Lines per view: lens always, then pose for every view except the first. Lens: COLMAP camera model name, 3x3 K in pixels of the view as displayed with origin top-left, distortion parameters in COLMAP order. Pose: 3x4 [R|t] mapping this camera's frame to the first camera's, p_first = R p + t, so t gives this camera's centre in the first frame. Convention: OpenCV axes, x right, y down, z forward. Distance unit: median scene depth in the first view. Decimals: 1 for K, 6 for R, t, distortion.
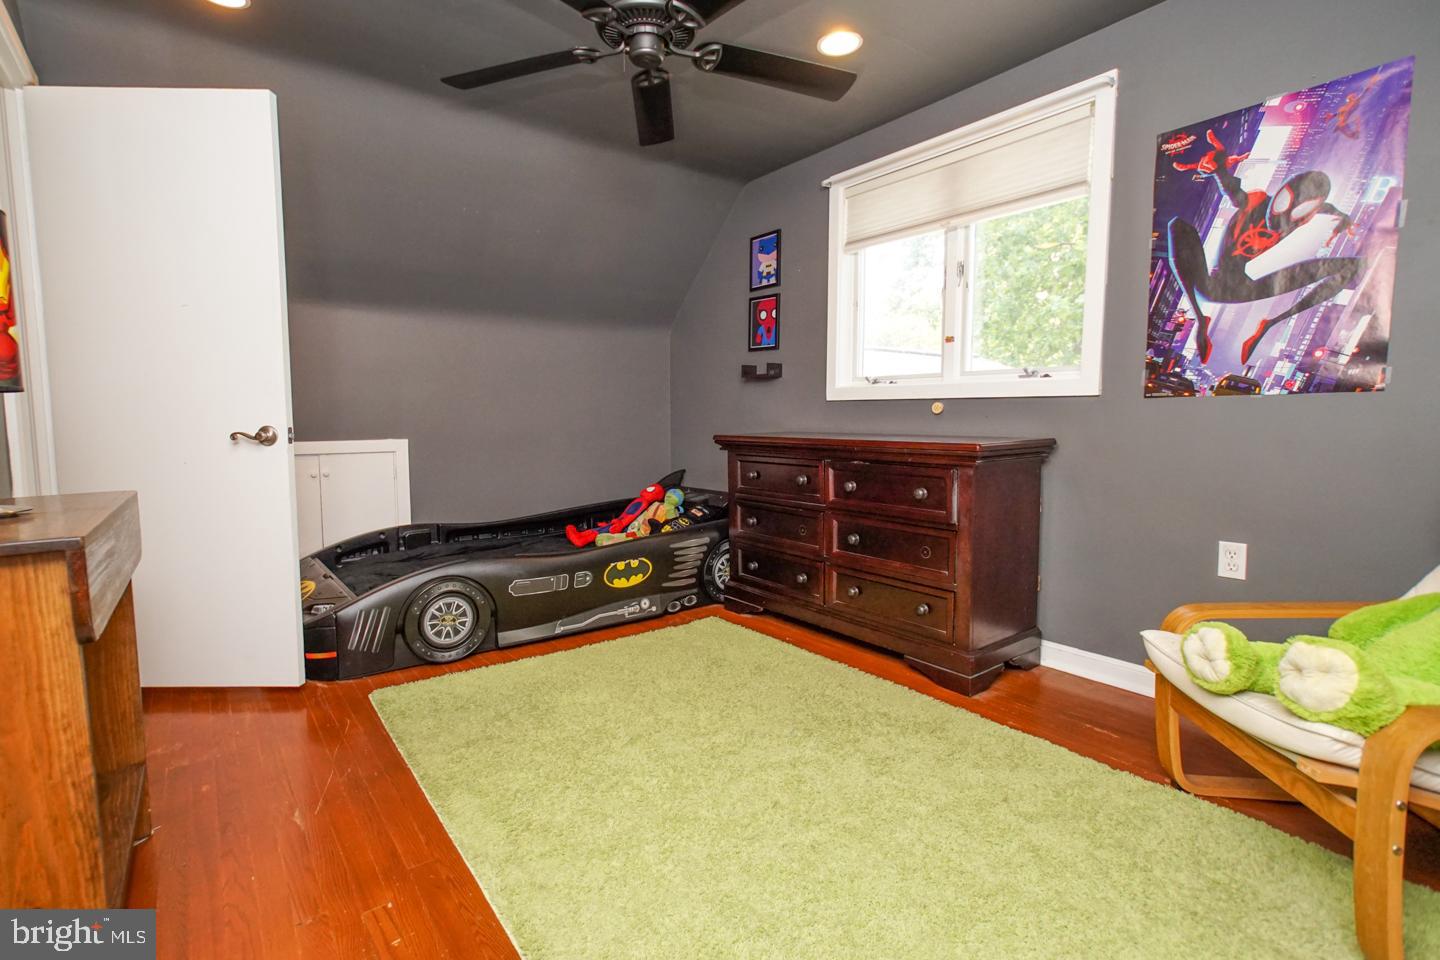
lens RADIAL K [[676.9, 0, 695.6], [0, 676.9, 477.0], [0, 0, 1]] dist [-0.002607, 0.017837]
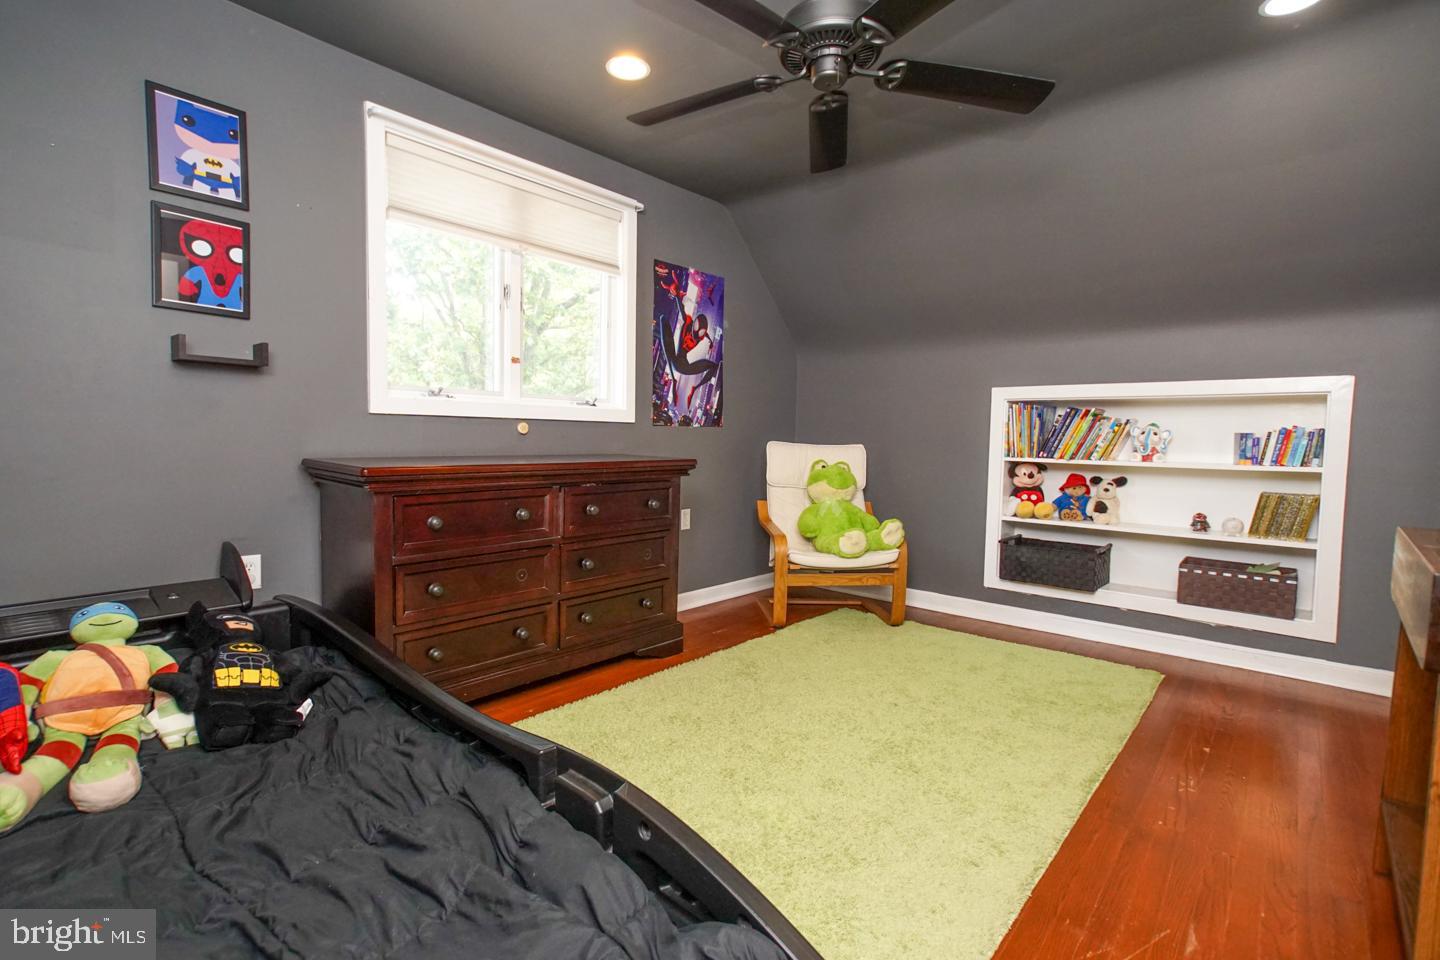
lens RADIAL K [[676.9, 0, 695.6], [0, 676.9, 477.0], [0, 0, 1]] dist [-0.002607, 0.017837]
pose [[-0.193418, -0.065830, 0.978906, -0.914548], [0.070309, 0.994251, 0.080754, -0.124002], [-0.978594, 0.084445, -0.187677, 1.263583]]
